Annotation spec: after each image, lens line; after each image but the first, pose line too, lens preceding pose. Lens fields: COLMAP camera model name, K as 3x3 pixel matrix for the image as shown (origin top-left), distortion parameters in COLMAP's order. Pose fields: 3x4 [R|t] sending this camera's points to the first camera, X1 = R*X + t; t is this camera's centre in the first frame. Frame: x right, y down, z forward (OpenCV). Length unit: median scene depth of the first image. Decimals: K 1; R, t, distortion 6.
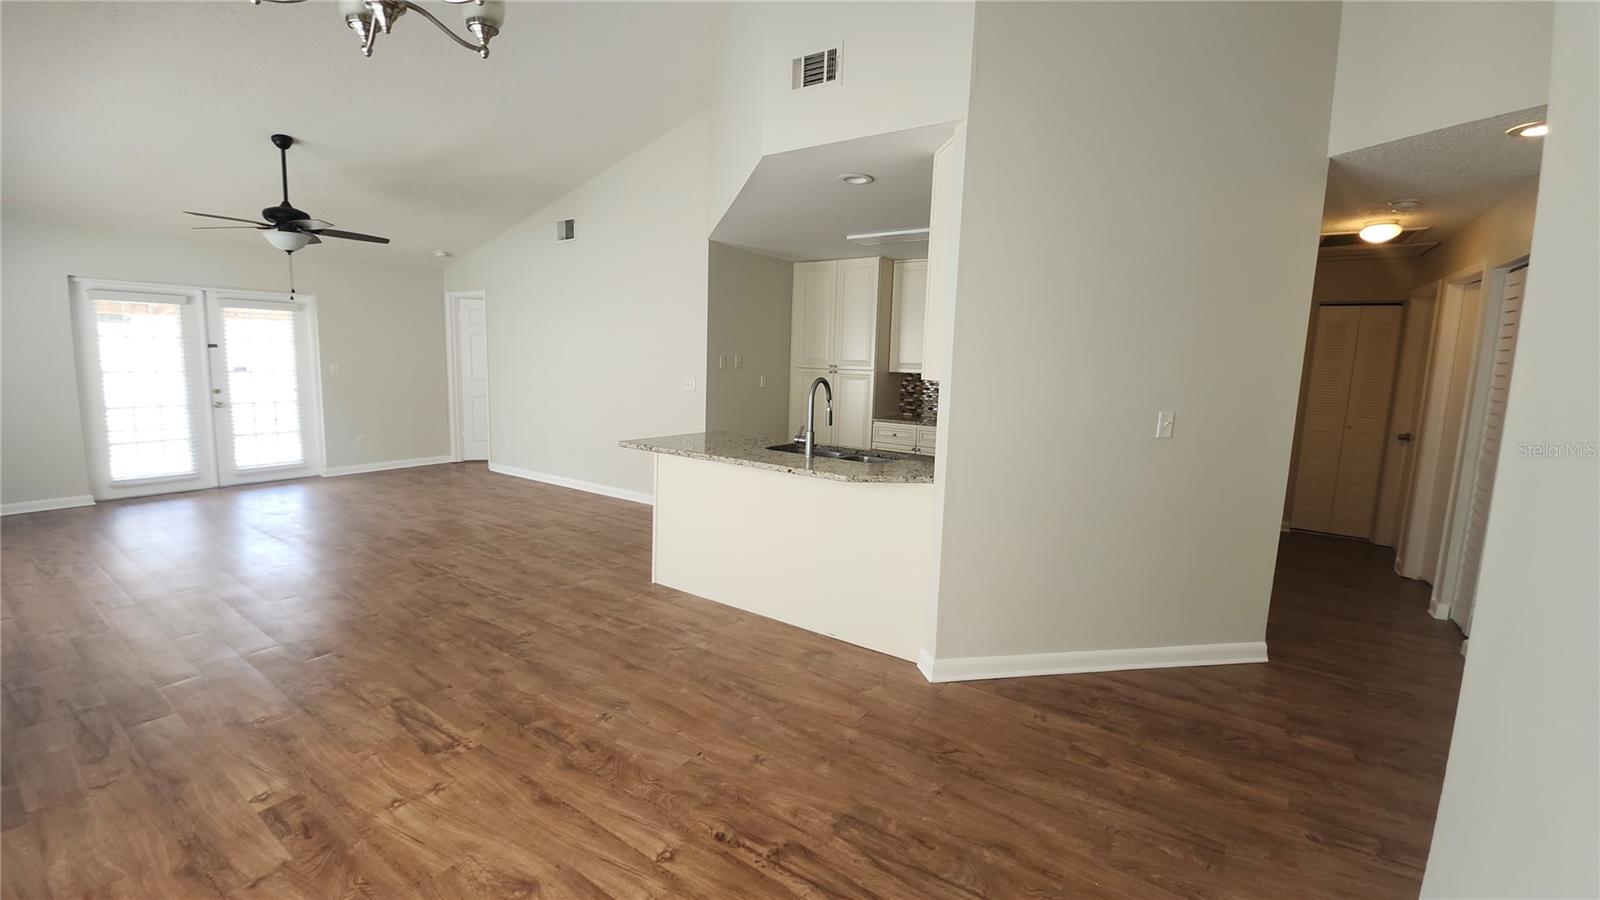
lens RADIAL K [[635.6, 0, 792.7], [0, 635.6, 436.2], [0, 0, 1]] dist [0.000528, -0.009673]
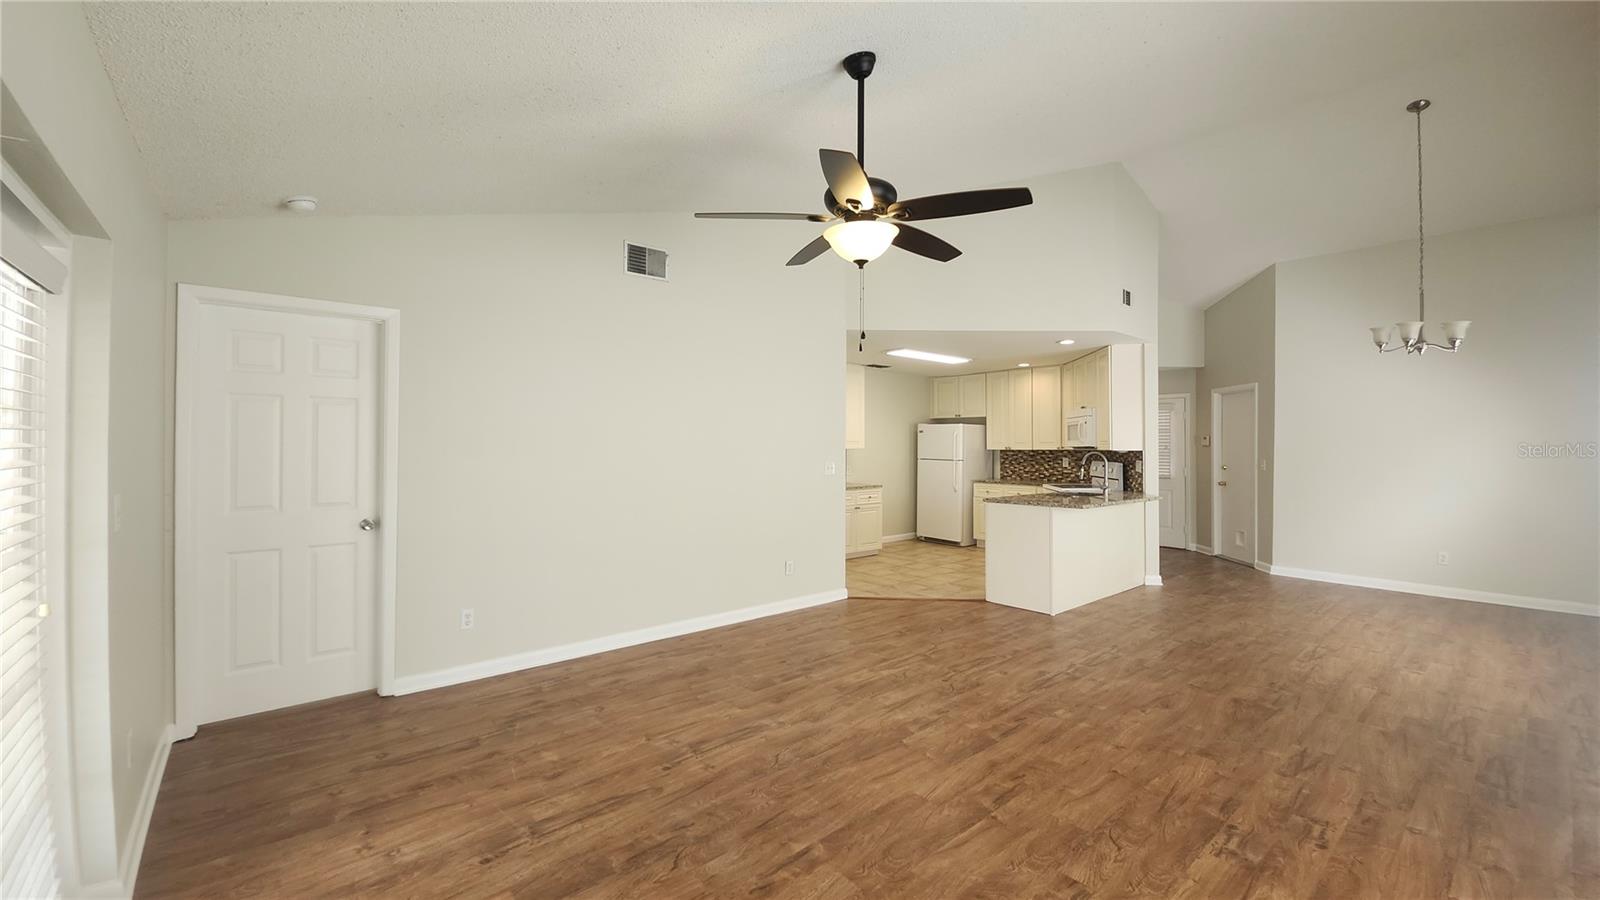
lens RADIAL K [[632.1, 0, 798.6], [0, 632.1, 437.7], [0, 0, 1]] dist [-0.000650, -0.010737]
pose [[0.266518, -0.016857, 0.963683, -1.580522], [0.118322, 0.992857, -0.015356, -0.169724], [-0.956540, 0.118117, 0.266609, 1.102822]]
